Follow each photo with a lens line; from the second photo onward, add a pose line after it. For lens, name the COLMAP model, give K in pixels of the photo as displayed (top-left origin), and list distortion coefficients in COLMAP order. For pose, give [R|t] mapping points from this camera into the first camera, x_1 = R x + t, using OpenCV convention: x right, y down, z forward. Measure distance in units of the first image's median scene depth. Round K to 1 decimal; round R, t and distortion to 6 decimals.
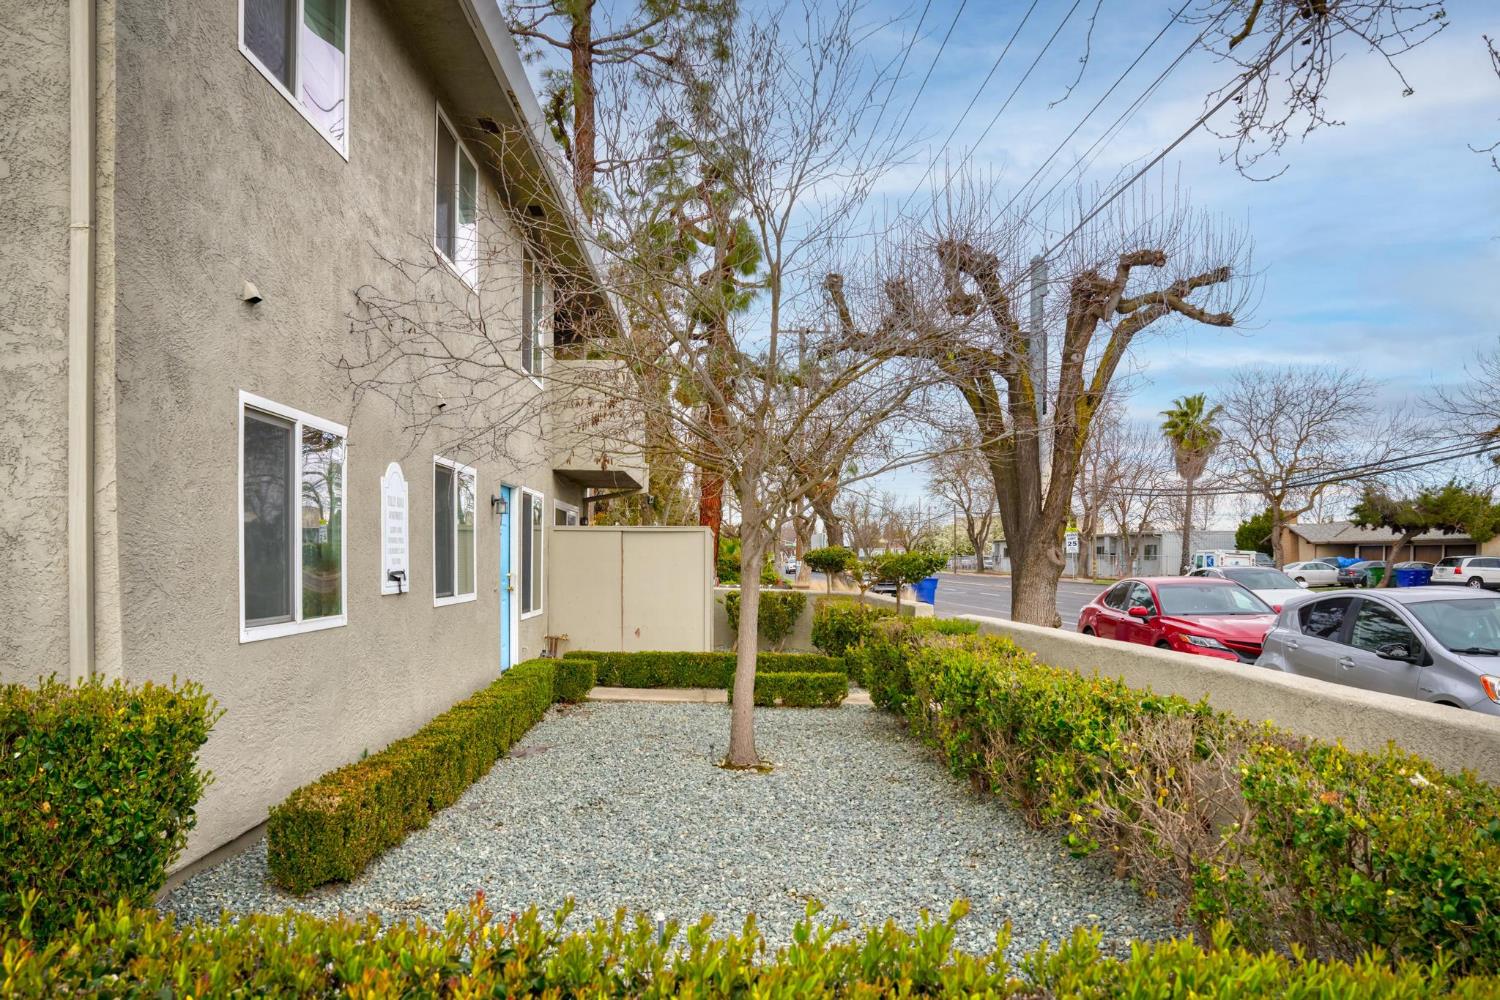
lens RADIAL K [[1113.8, 0, 753.2], [0, 1113.8, 599.3], [0, 0, 1]] dist [-0.125191, 0.056660]
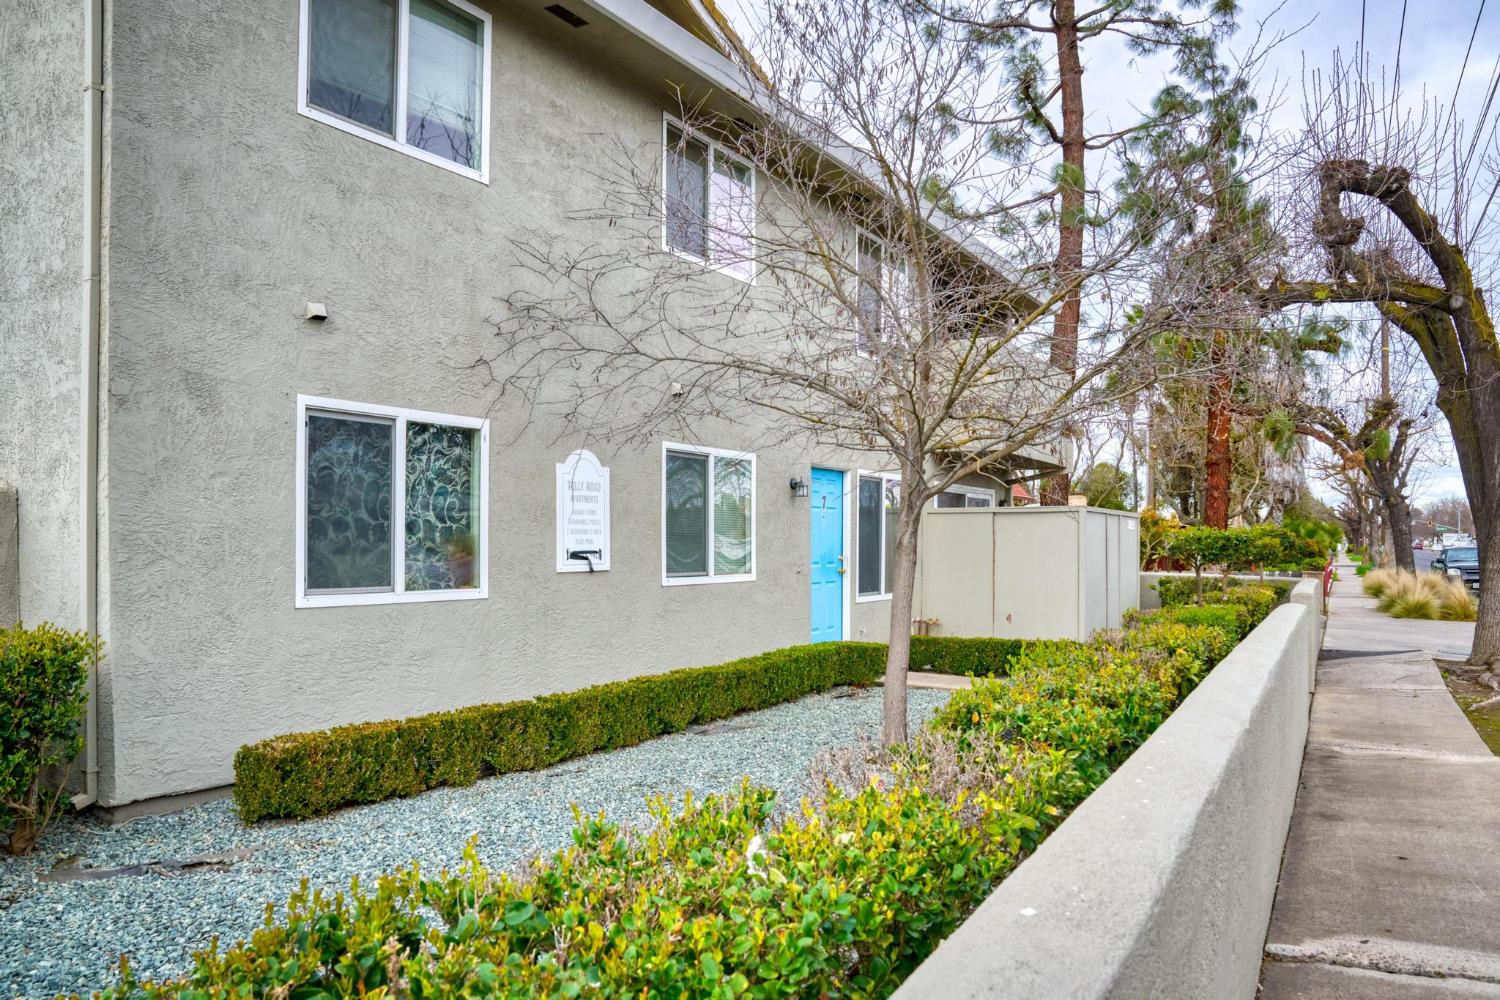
lens RADIAL K [[1102.2, 0, 746.0], [0, 1102.2, 531.9], [0, 0, 1]] dist [-0.155961, 0.110797]
pose [[0.863097, -0.015259, -0.504808, 0.410070], [-0.010161, 0.998817, -0.047564, 0.006506], [0.504936, 0.046181, 0.861920, 0.179829]]
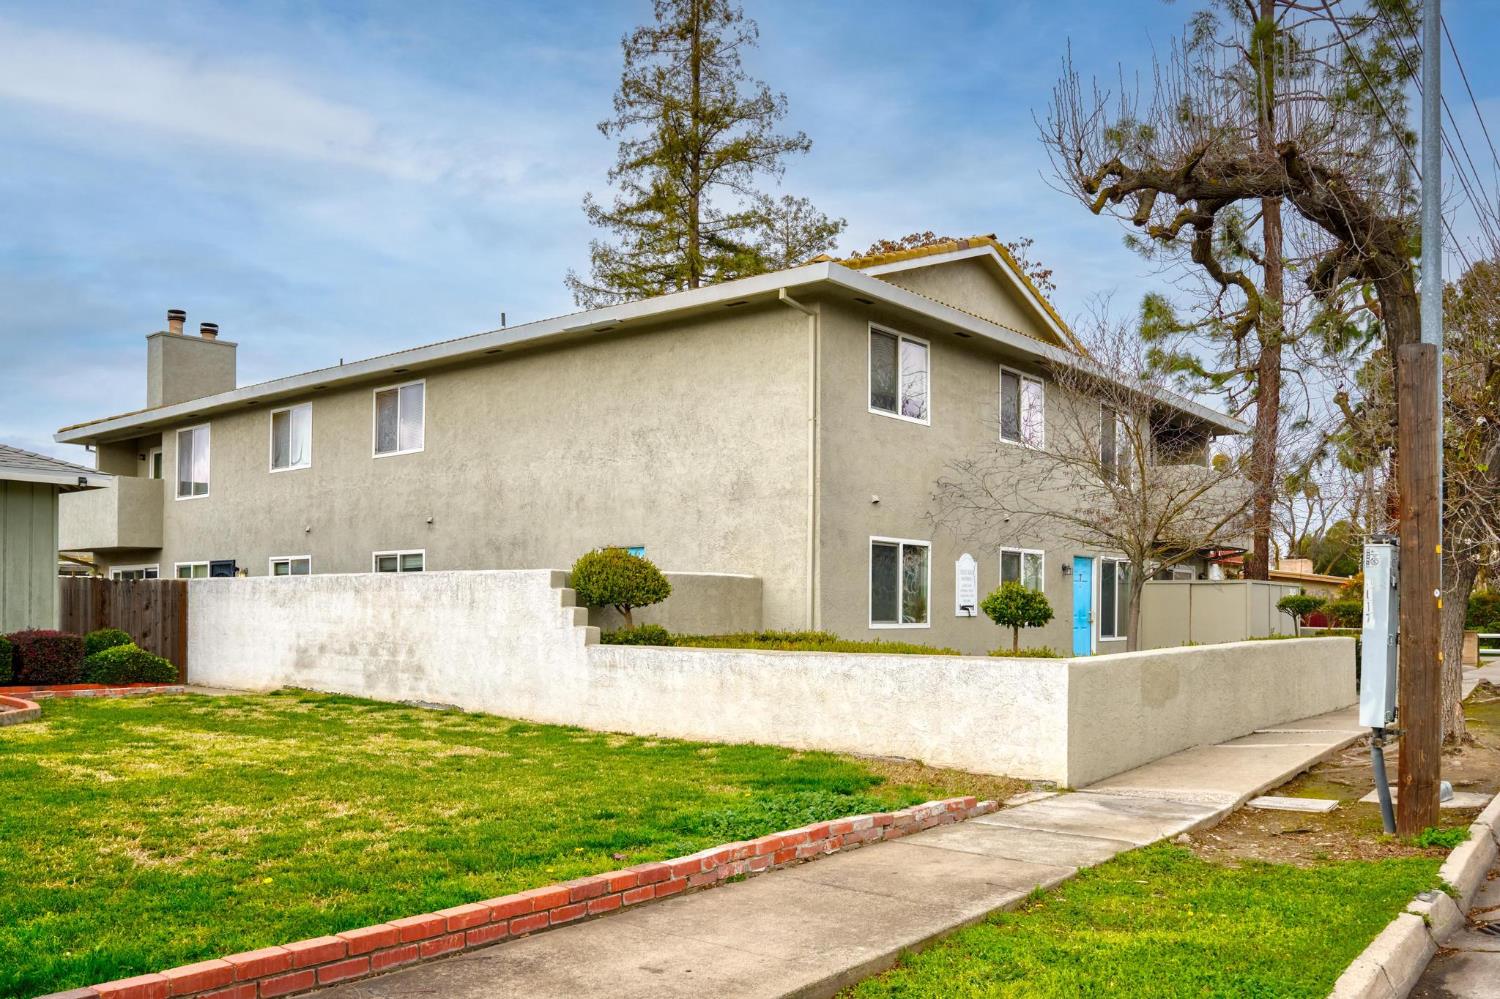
lens RADIAL K [[1102.2, 0, 746.0], [0, 1102.2, 531.4], [0, 0, 1]] dist [-0.155961, 0.110797]
pose [[0.752789, -0.033038, -0.657433, 0.848100], [-0.037327, 0.994990, -0.092741, 0.049794], [0.657203, 0.094354, 0.747784, -0.977401]]
